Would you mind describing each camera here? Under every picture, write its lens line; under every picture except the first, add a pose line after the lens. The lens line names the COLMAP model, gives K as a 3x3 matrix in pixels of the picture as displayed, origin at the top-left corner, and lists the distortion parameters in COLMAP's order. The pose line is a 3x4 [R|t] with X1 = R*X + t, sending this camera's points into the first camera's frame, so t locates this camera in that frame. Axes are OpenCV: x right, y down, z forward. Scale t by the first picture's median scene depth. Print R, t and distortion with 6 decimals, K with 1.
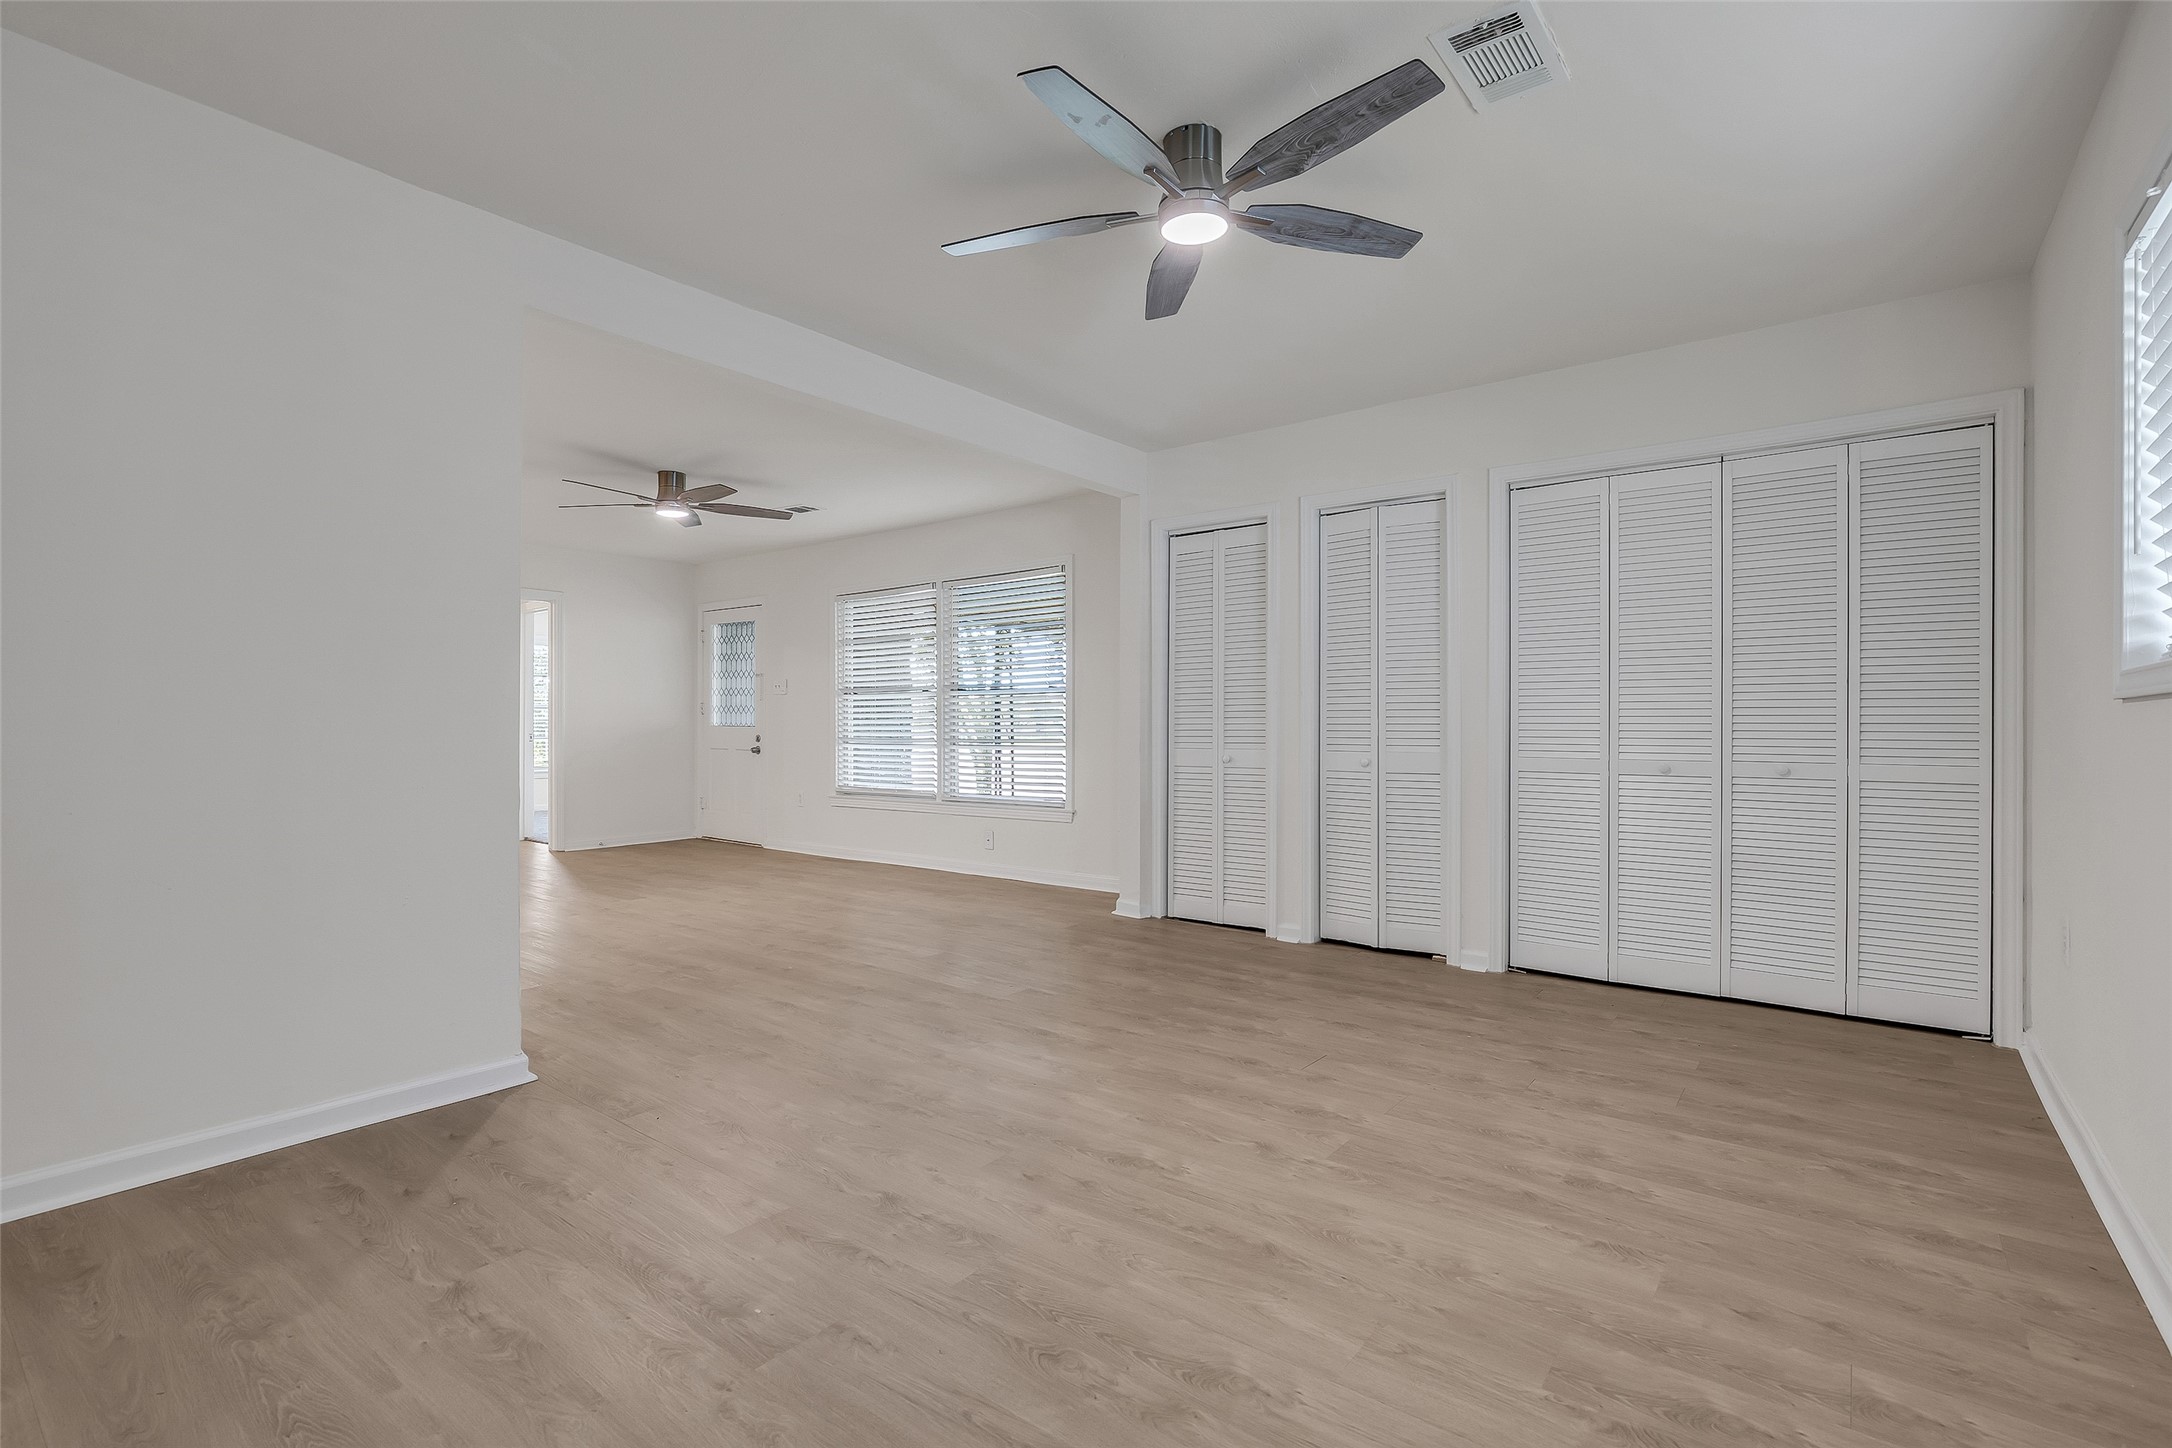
lens RADIAL K [[992.7, 0, 1081.9], [0, 992.7, 739.0], [0, 0, 1]] dist [-0.011824, 0.001241]
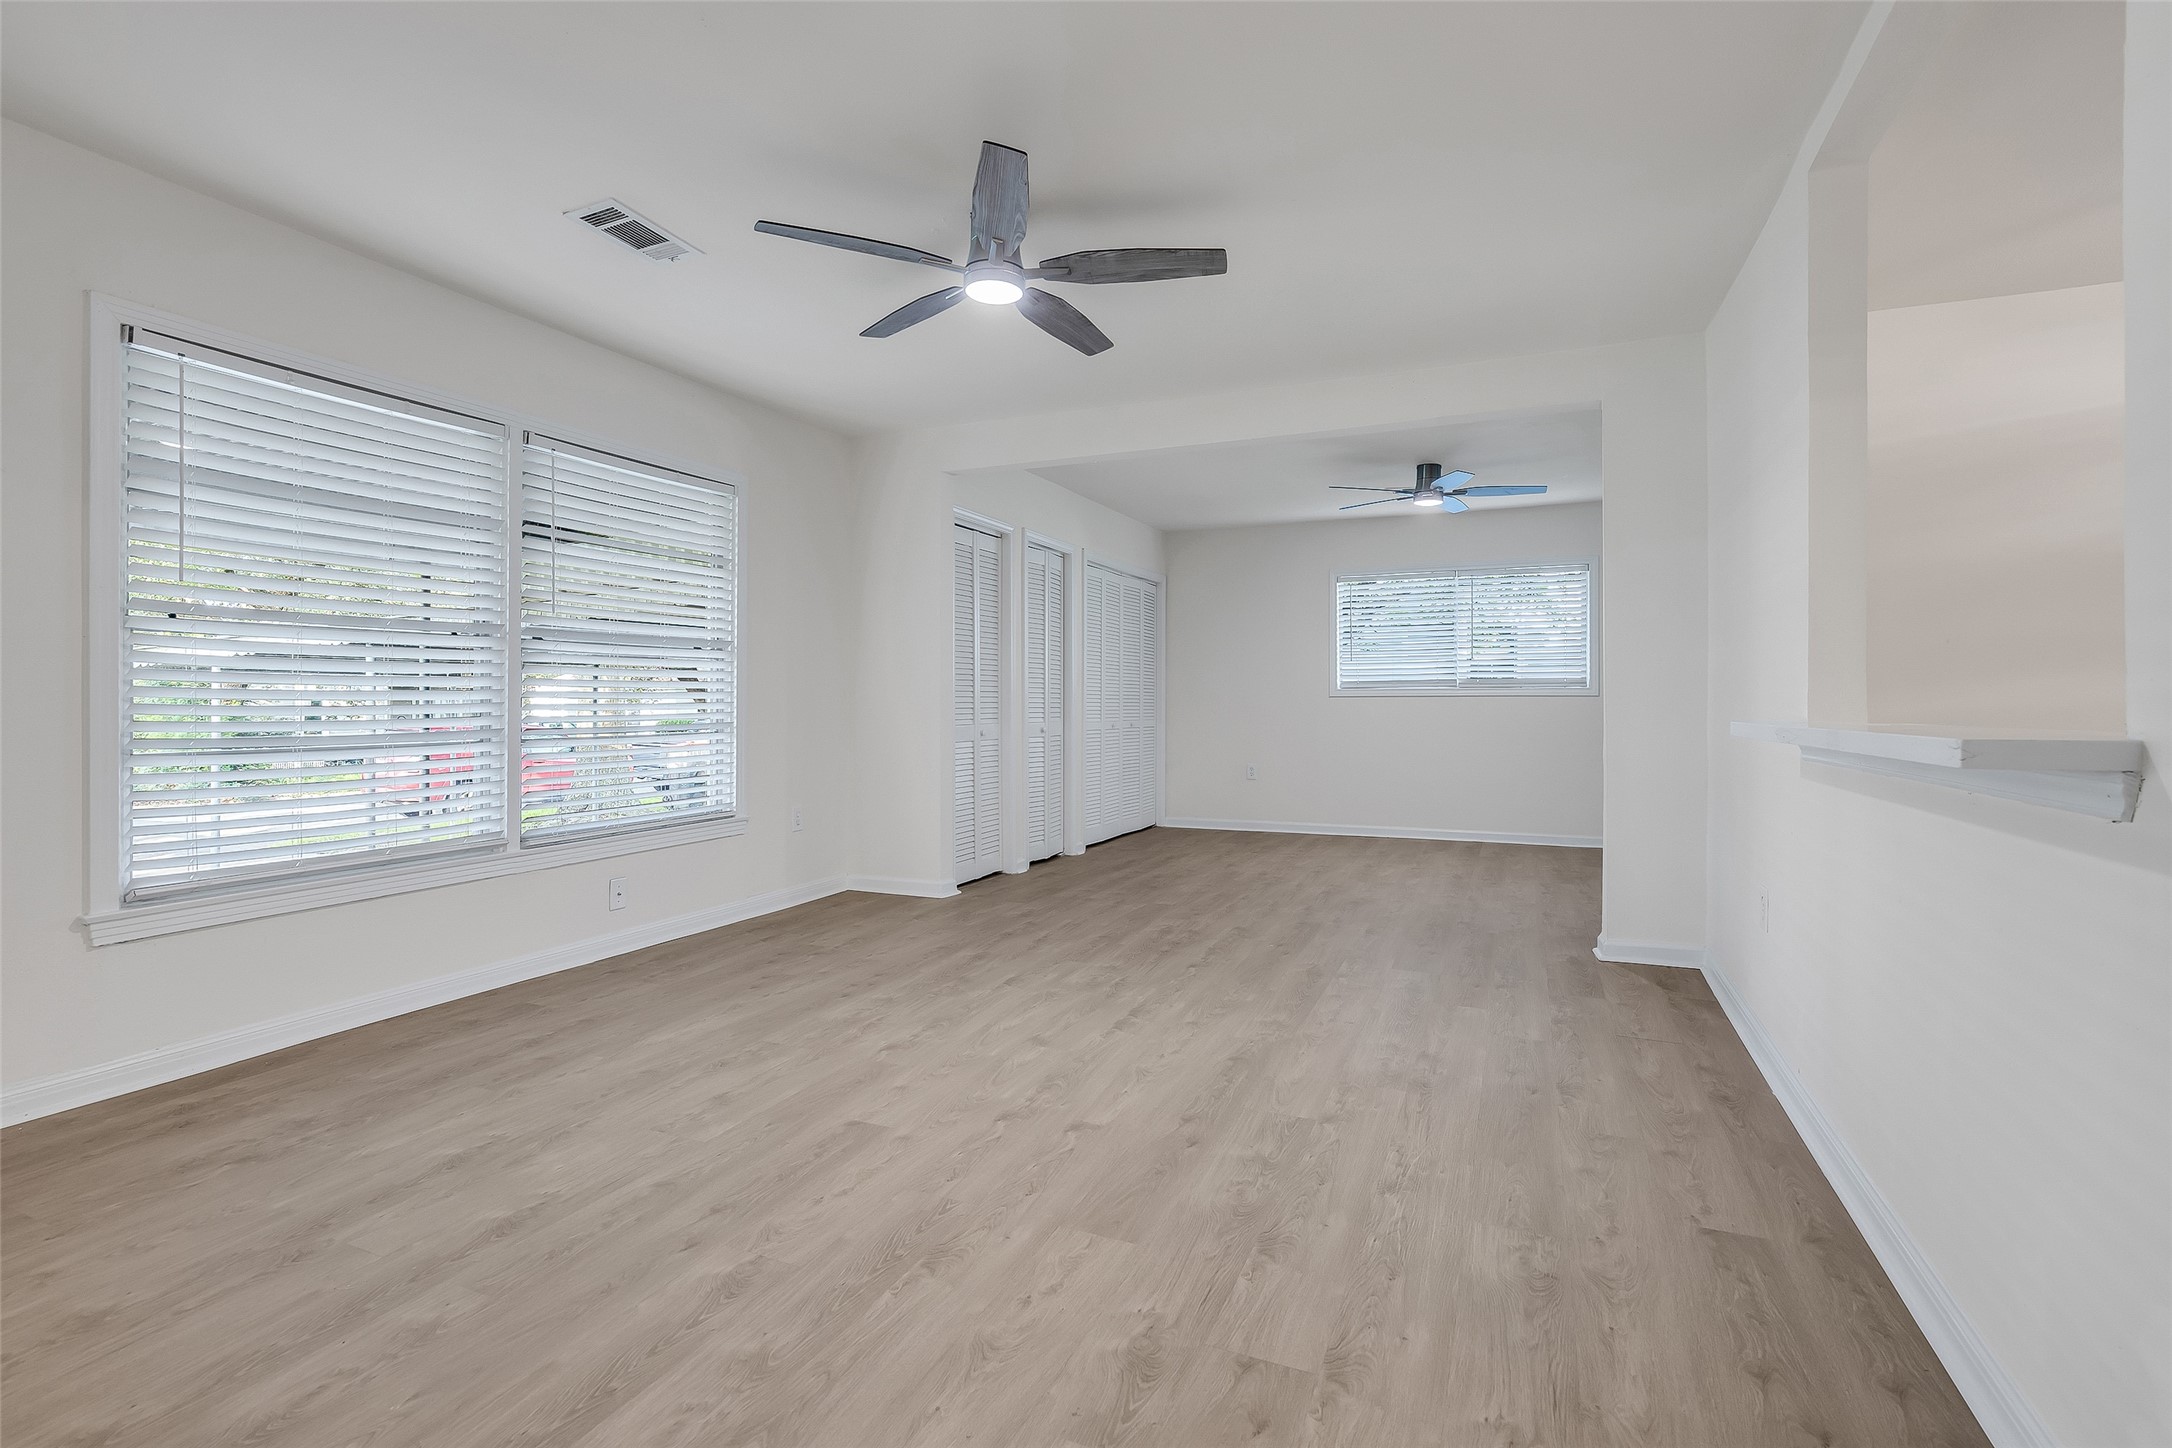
lens RADIAL K [[1009.9, 0, 1077.3], [0, 1009.9, 697.2], [0, 0, 1]] dist [-0.011283, 0.001125]
pose [[-0.243433, 0.004440, 0.969908, -1.527650], [0.012222, 0.999924, -0.001510, -0.026949], [-0.969841, 0.011486, -0.243469, 1.774952]]
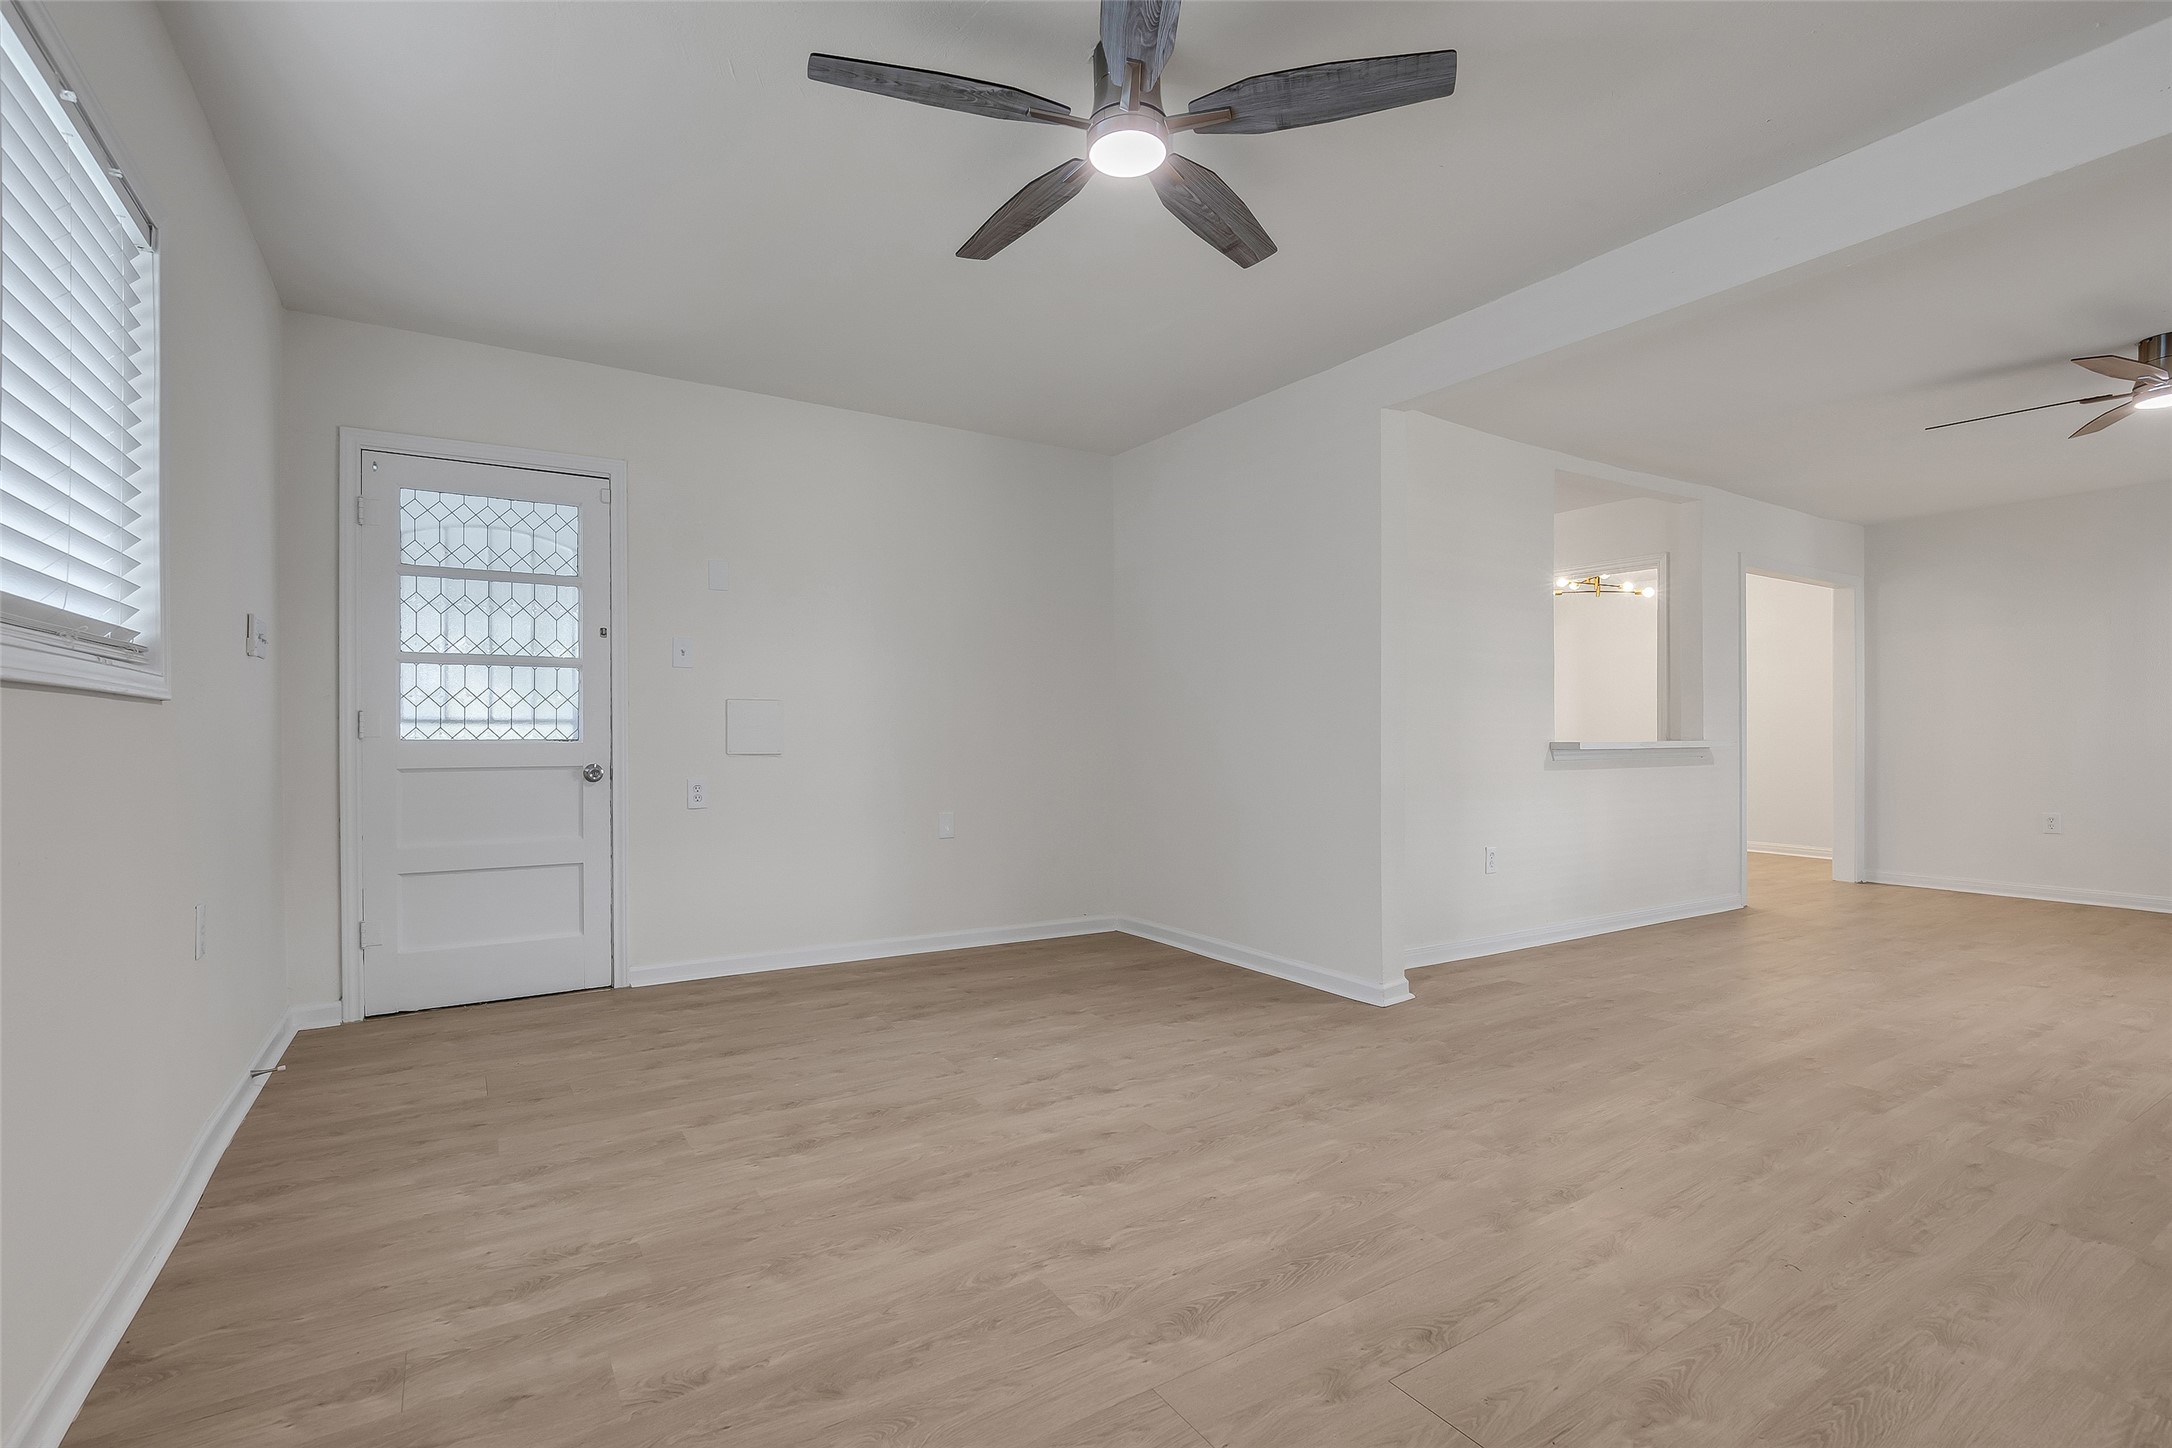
lens RADIAL K [[992.7, 0, 1081.9], [0, 992.7, 739.0], [0, 0, 1]] dist [-0.011824, 0.001241]
pose [[-0.332364, 0.001985, -0.943149, 0.681779], [-0.013644, 0.999883, 0.006913, -0.008058], [0.943052, 0.015166, -0.332298, 0.899713]]
